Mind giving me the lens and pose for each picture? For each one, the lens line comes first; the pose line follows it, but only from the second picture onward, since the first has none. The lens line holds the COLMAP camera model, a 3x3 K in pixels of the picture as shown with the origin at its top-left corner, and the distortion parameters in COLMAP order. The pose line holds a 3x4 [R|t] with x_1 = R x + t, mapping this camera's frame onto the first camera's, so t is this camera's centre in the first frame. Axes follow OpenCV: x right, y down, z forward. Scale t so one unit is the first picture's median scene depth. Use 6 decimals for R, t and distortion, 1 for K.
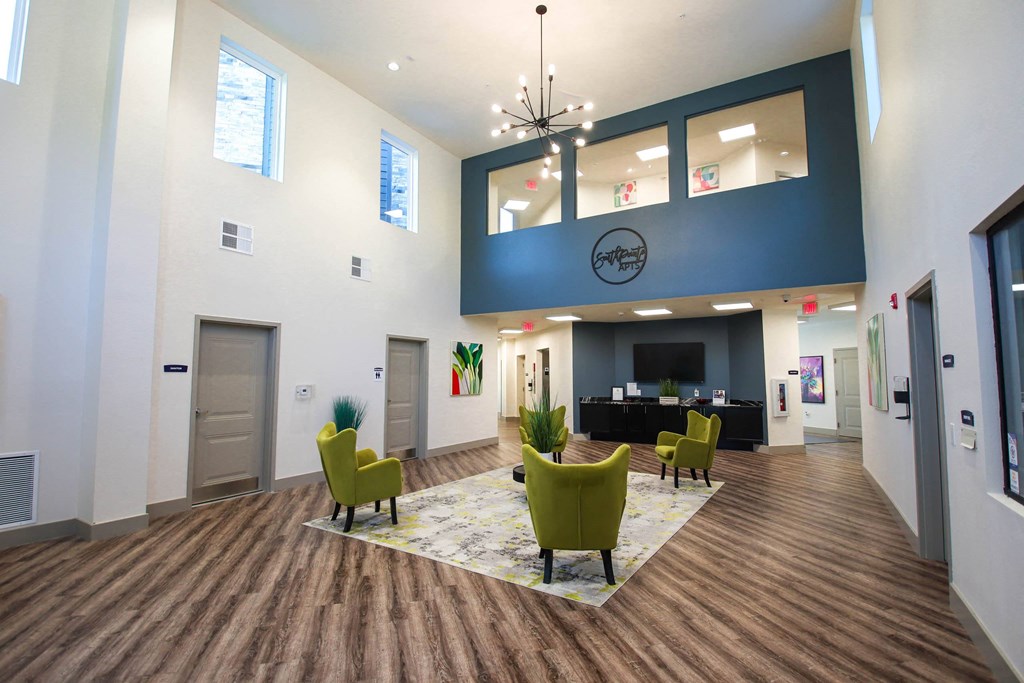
lens RADIAL K [[485.8, 0, 512.3], [0, 485.8, 341.0], [0, 0, 1]] dist [0.005801, -0.001185]
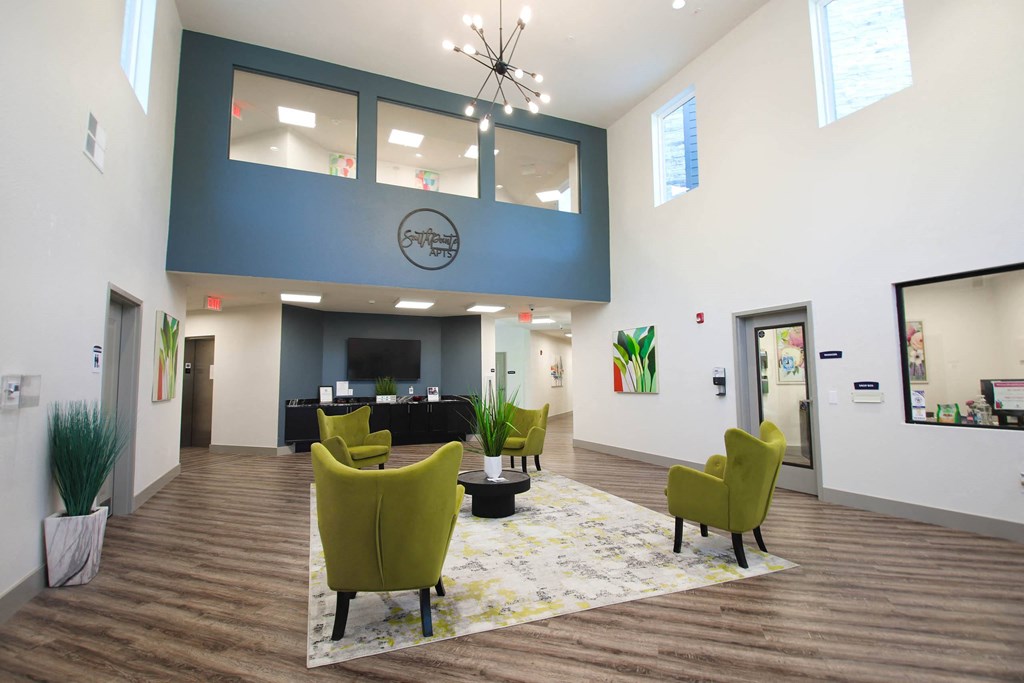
lens RADIAL K [[485.8, 0, 512.4], [0, 485.8, 338.3], [0, 0, 1]] dist [0.005801, -0.001185]
pose [[0.575013, 0.063403, 0.815684, -0.424861], [-0.050640, 0.997839, -0.041863, 0.041383], [-0.816575, -0.017235, 0.576981, 0.340767]]
